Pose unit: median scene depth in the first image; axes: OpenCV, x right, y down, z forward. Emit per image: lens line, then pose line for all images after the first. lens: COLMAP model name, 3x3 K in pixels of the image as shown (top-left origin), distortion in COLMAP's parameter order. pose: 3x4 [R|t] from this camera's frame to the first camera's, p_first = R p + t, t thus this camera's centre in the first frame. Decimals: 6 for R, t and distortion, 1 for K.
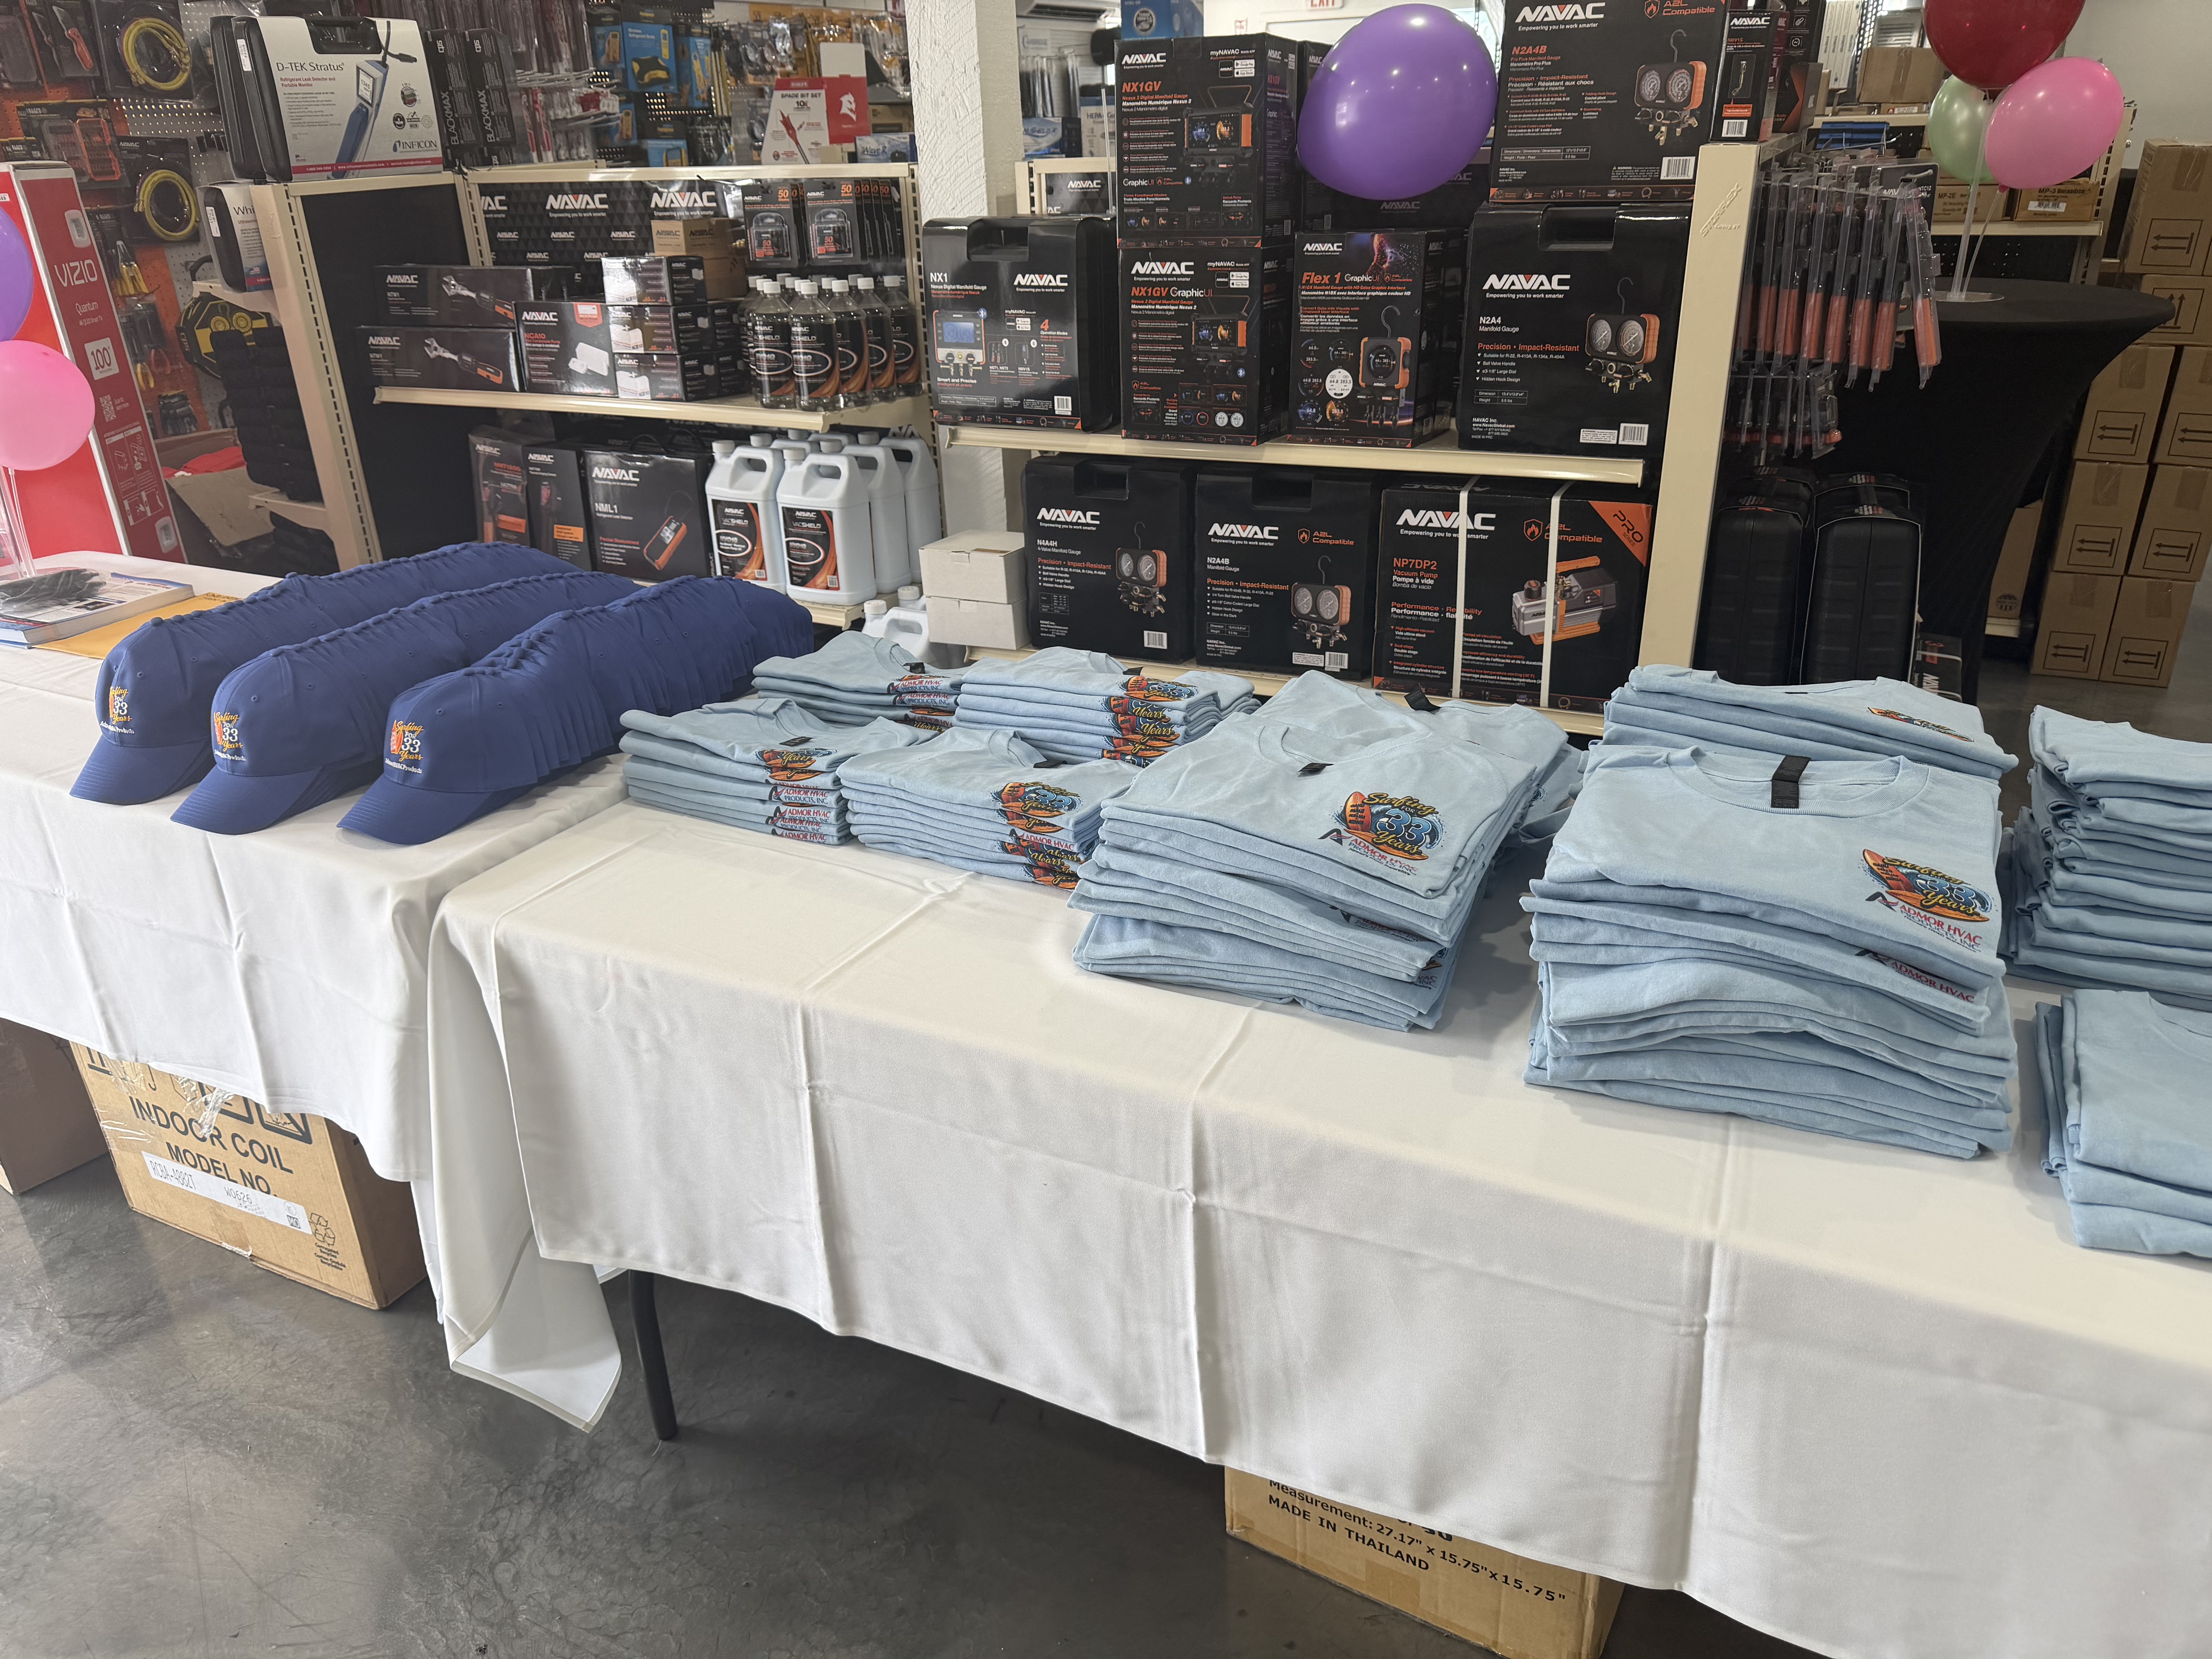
lens RADIAL K [[1652.1, 0, 1040.2], [0, 1652.1, 855.5], [0, 0, 1]] dist [0.096586, -0.185110]
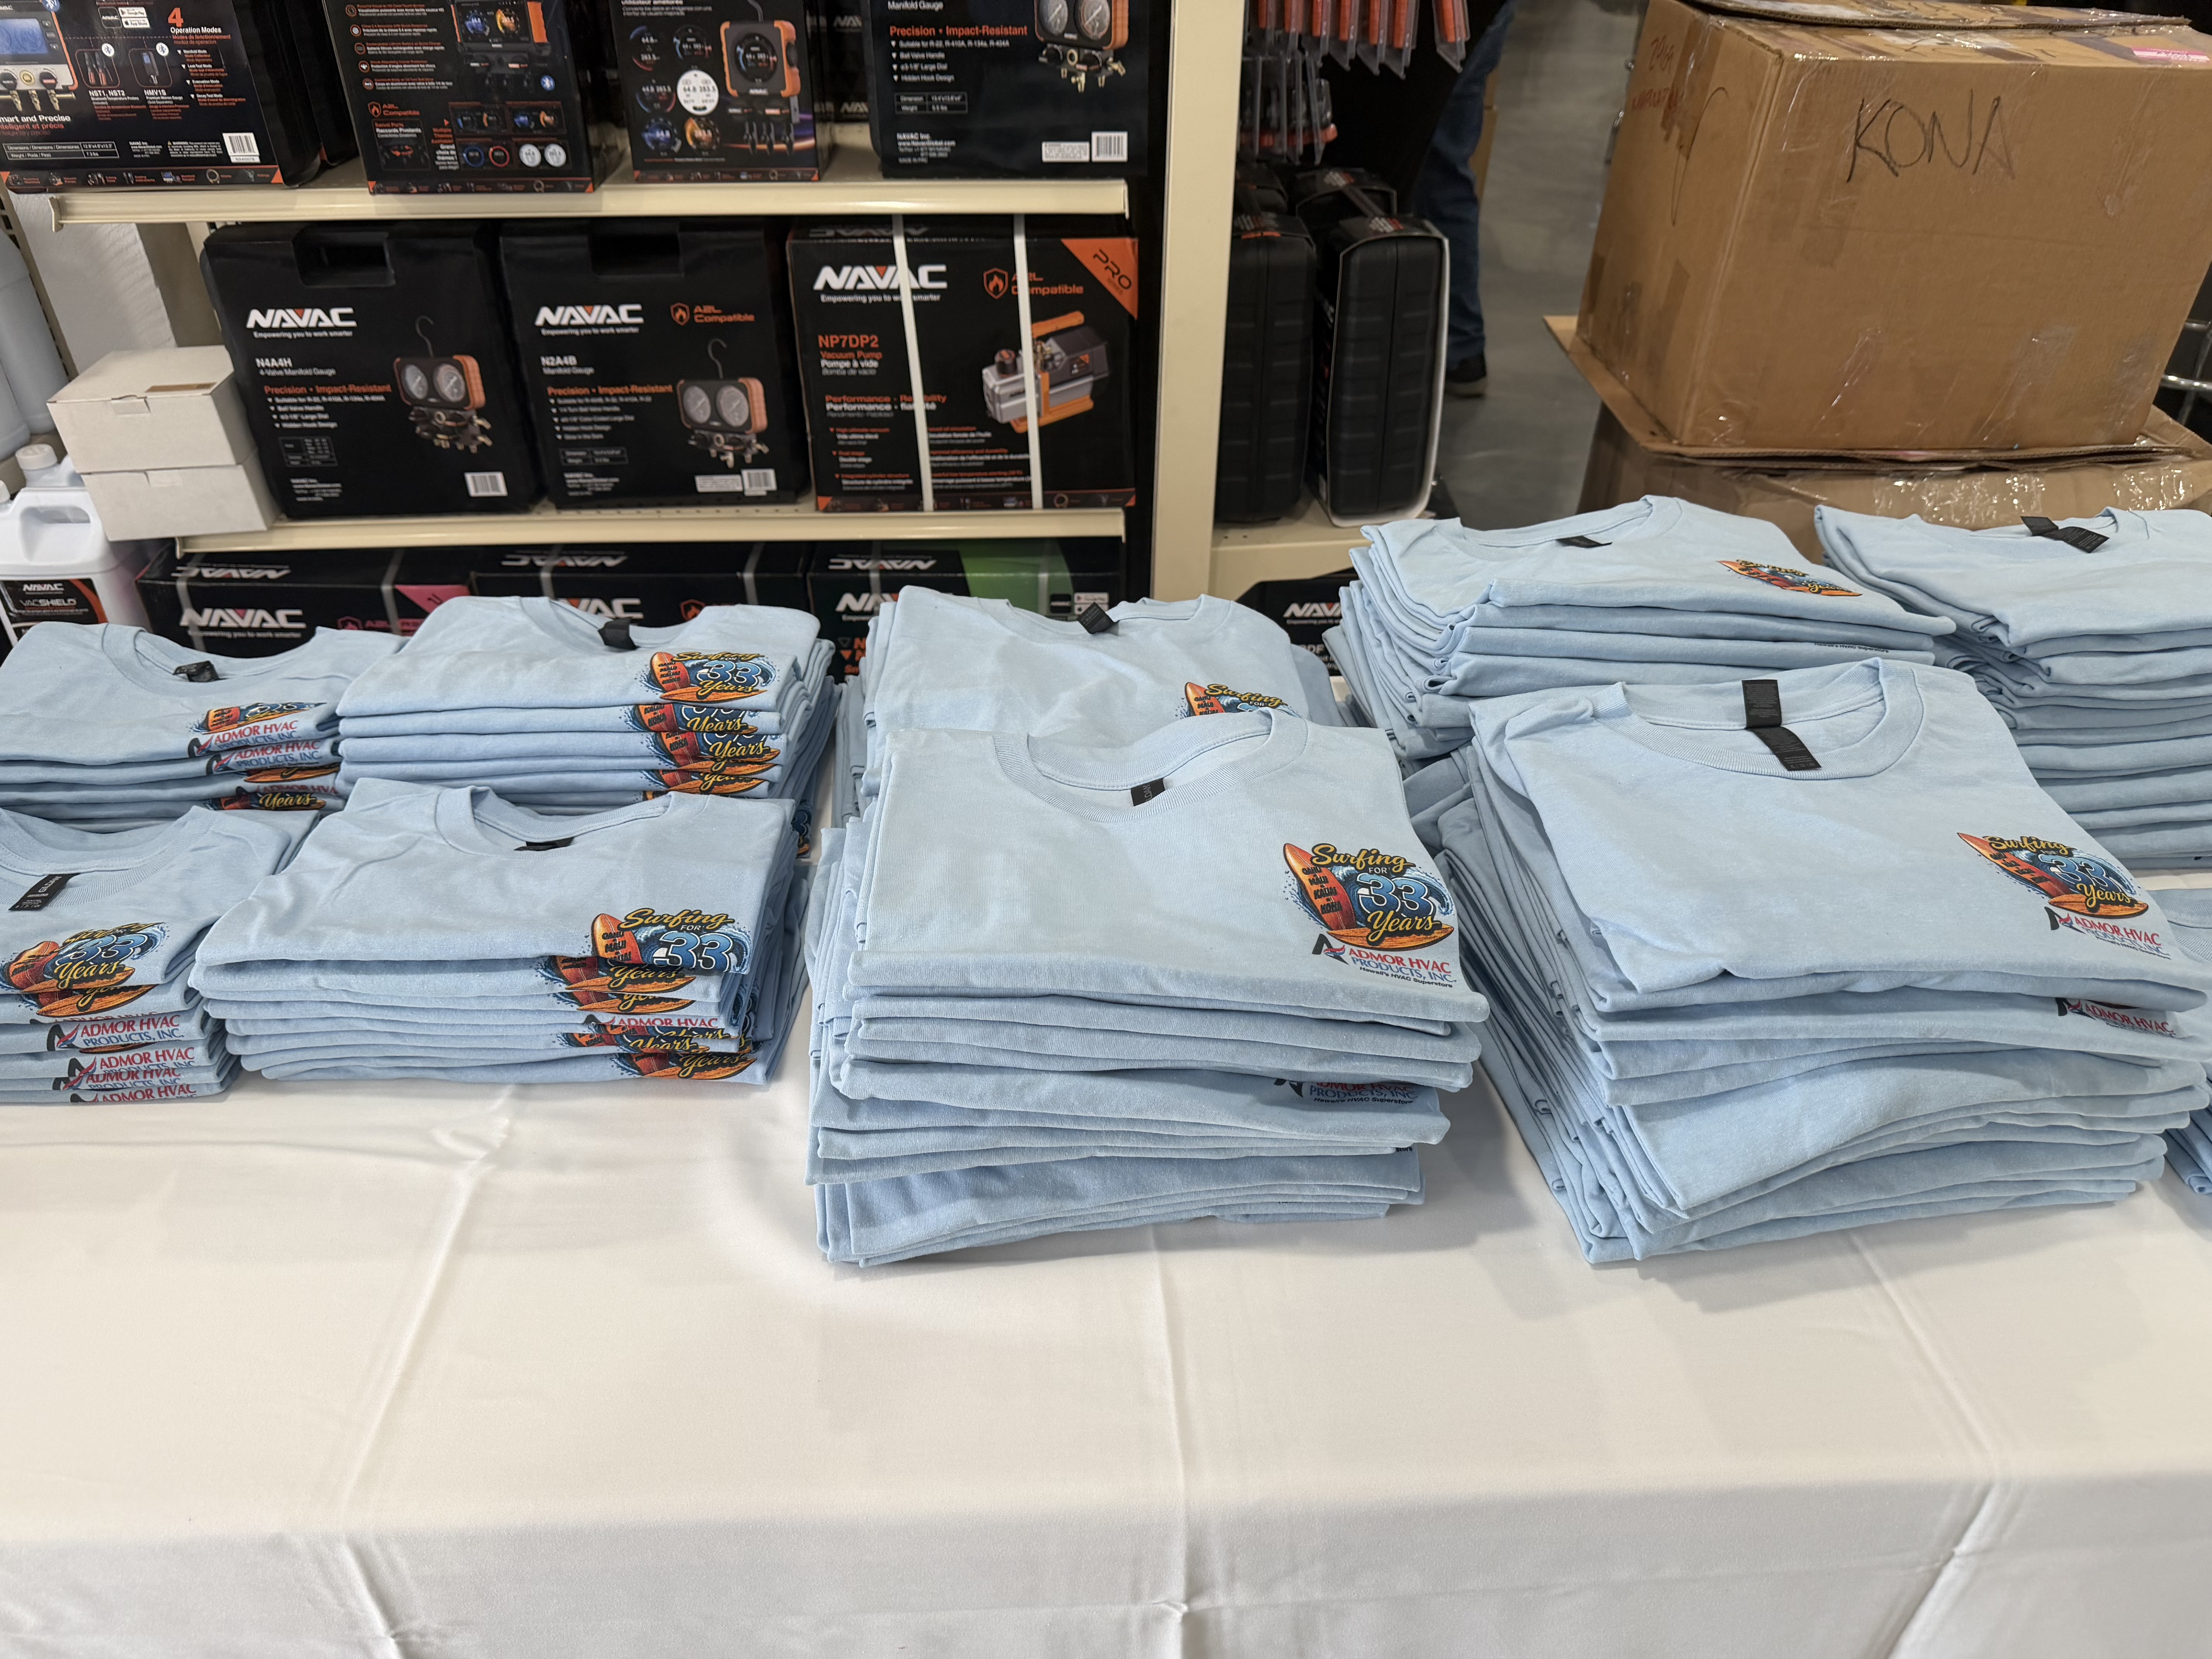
lens RADIAL K [[1661.4, 0, 1157.9], [0, 1661.4, 862.3], [0, 0, 1]] dist [0.051743, -0.107442]
pose [[0.844850, -0.272560, 0.460369, -0.064971], [0.176777, 0.954384, 0.240626, -0.108384], [-0.504953, -0.121910, 0.854494, 0.263837]]
